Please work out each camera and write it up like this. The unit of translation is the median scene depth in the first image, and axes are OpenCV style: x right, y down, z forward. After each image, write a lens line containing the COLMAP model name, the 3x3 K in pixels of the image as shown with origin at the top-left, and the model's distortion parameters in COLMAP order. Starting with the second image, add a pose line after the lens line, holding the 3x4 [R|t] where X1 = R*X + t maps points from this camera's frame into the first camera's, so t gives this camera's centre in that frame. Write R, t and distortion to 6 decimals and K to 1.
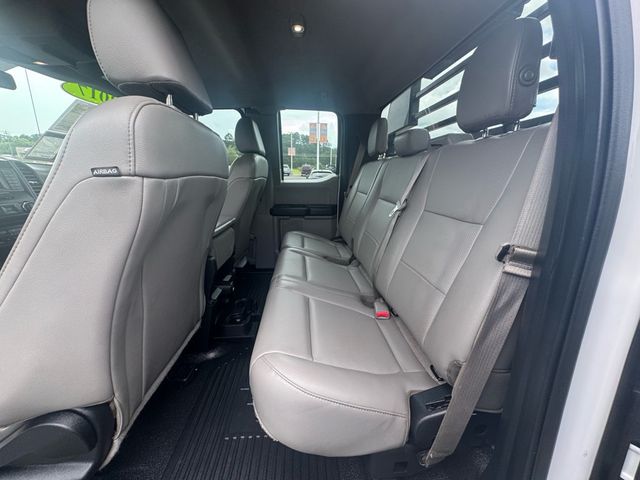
lens RADIAL K [[256.9, 0, 320.9], [0, 256.9, 238.4], [0, 0, 1]] dist [-0.003900, 0.000190]
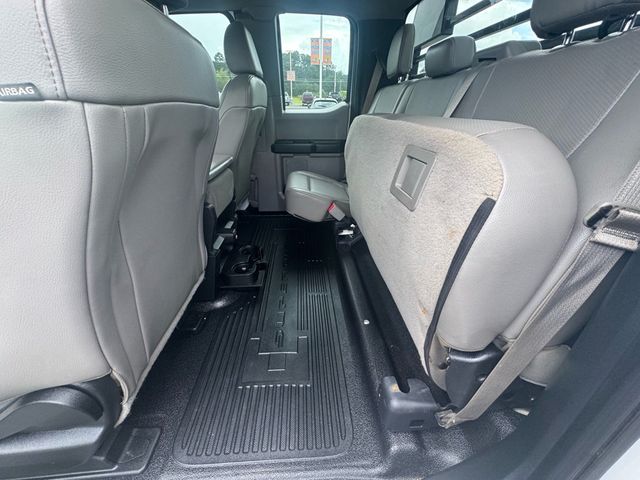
lens RADIAL K [[256.9, 0, 320.9], [0, 256.9, 238.4], [0, 0, 1]] dist [-0.003900, 0.000190]
pose [[0.999958, 0.003933, -0.008283, -0.032273], [-0.001862, 0.971631, 0.236494, -0.022612], [0.008978, -0.236469, 0.971598, 0.115402]]
